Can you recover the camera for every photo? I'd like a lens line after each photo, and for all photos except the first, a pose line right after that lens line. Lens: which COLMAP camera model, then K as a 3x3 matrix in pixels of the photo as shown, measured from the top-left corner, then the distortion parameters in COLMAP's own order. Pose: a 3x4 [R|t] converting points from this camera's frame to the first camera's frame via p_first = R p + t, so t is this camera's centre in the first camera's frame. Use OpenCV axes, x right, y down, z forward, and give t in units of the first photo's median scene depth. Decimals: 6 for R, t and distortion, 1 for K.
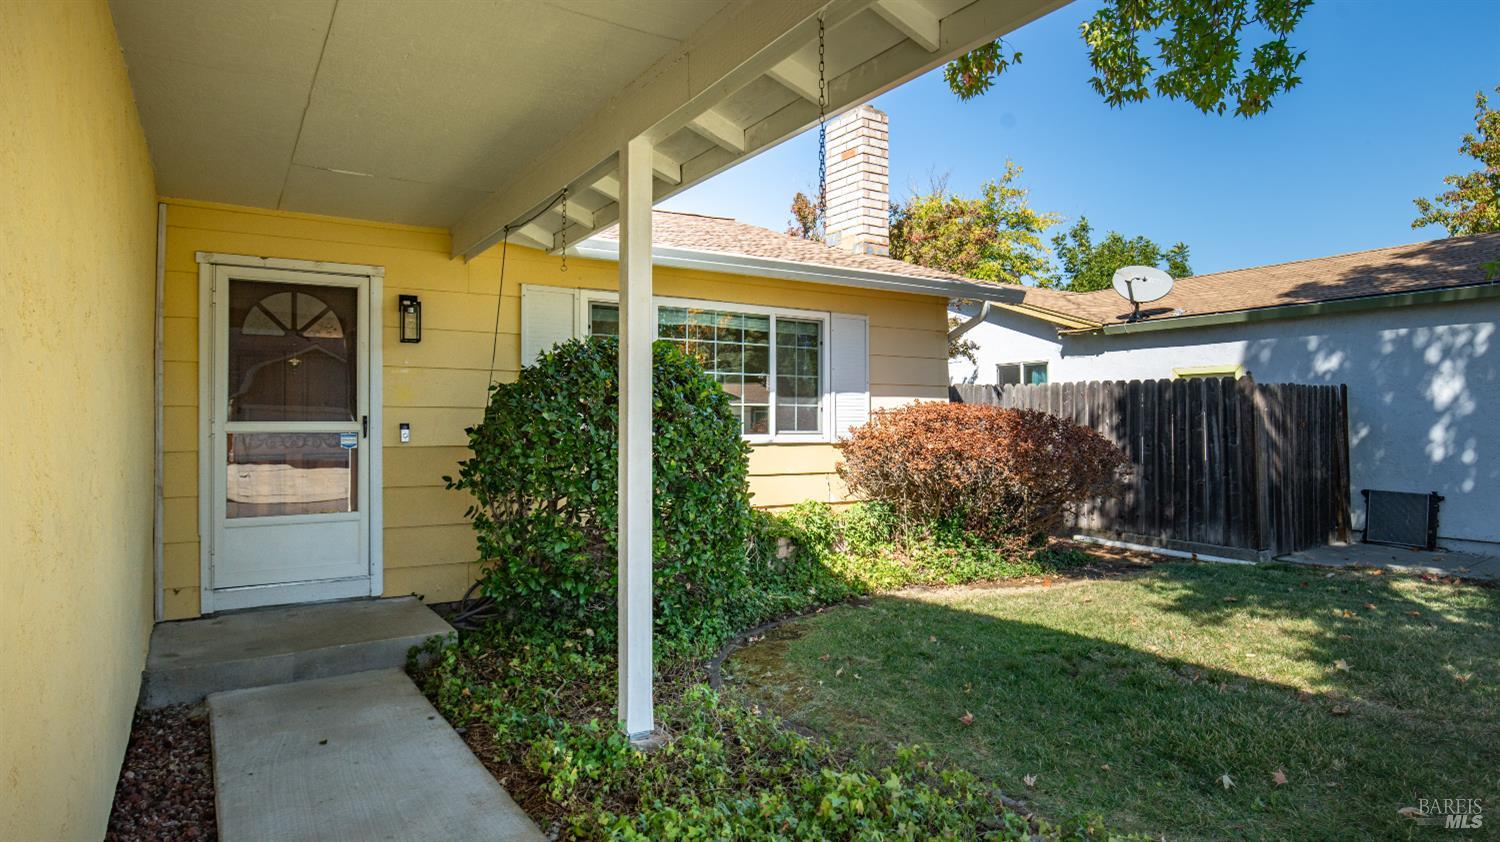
lens RADIAL K [[847.0, 0, 750.0], [0, 847.0, 421.0], [0, 0, 1]] dist [-0.012910, 0.000090]
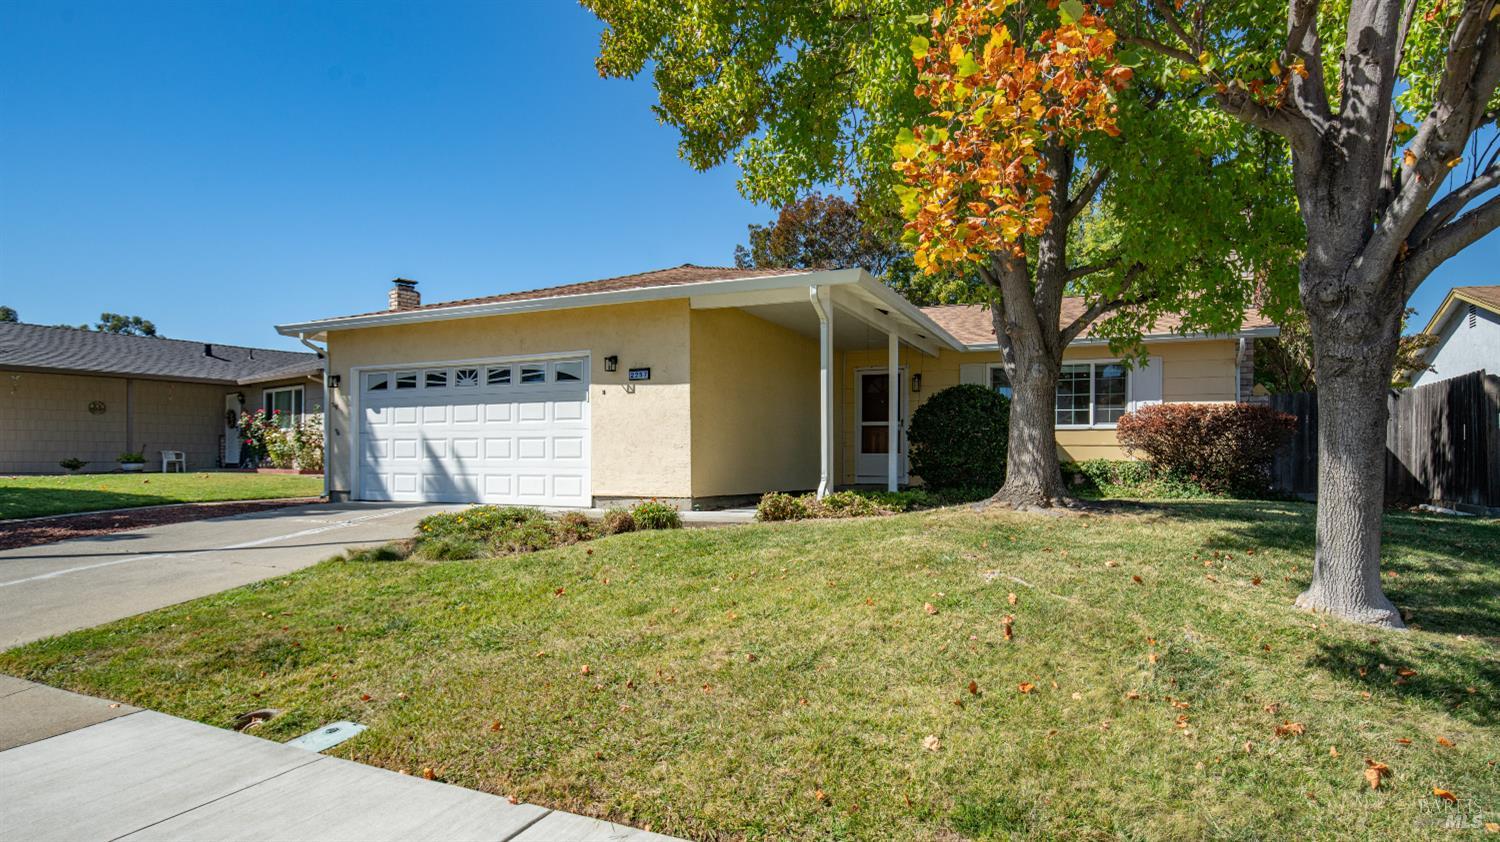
lens RADIAL K [[836.8, 0, 744.1], [0, 836.8, 396.0], [0, 0, 1]] dist [-0.014693, 0.000496]
pose [[0.547203, -0.062025, -0.834699, 1.042423], [-0.003054, 0.997096, -0.076095, 0.085980], [0.836994, 0.044189, 0.545425, -0.626308]]
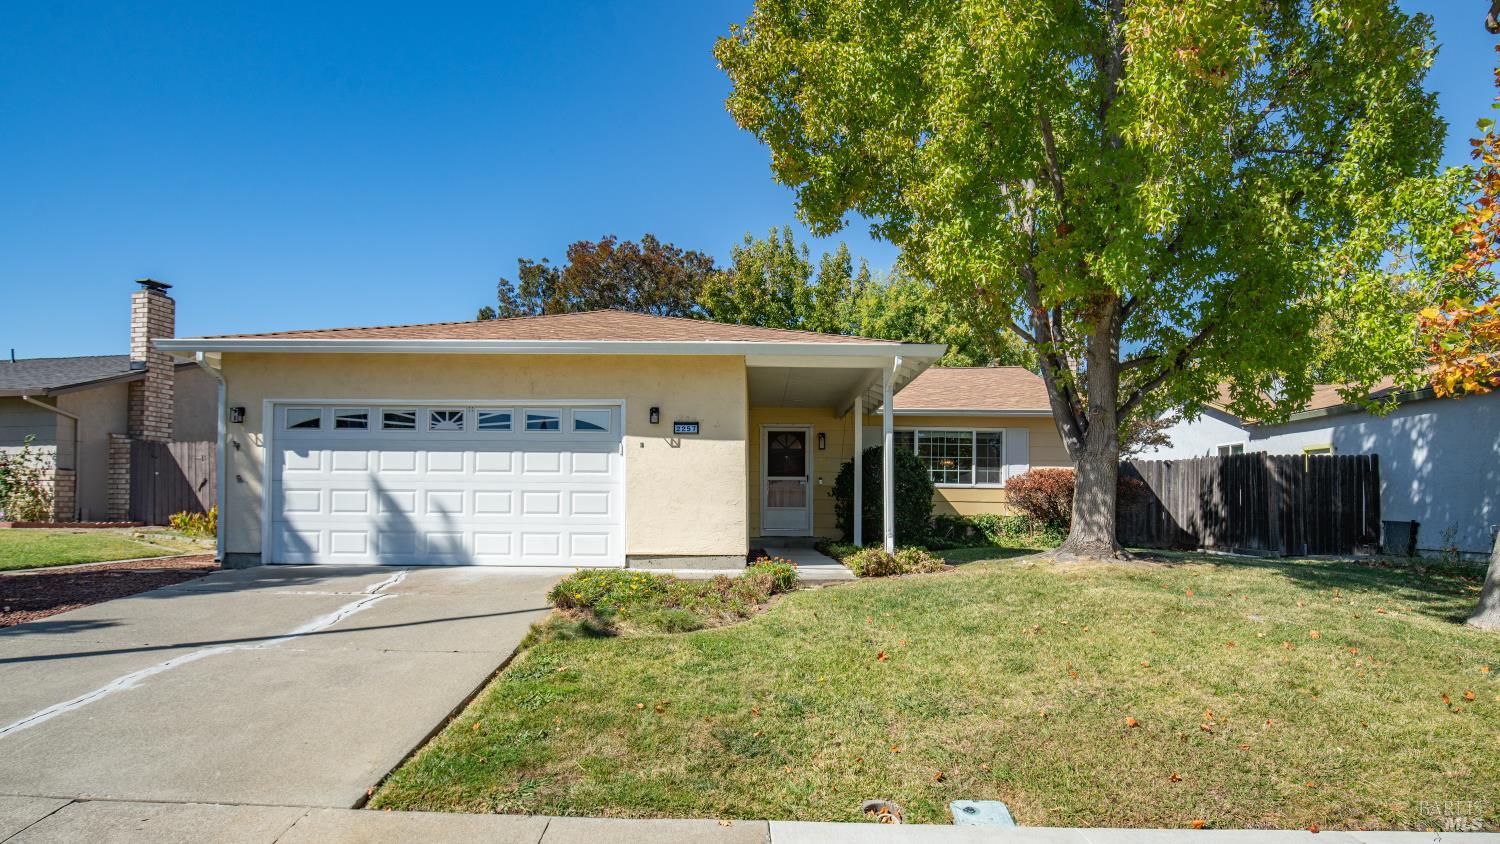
lens RADIAL K [[847.0, 0, 750.0], [0, 847.0, 422.0], [0, 0, 1]] dist [-0.012910, 0.000090]
pose [[0.846845, -0.045676, -0.529875, 0.631813], [-0.008755, 0.994973, -0.099760, 0.071221], [0.531768, 0.089121, 0.842188, -1.073734]]
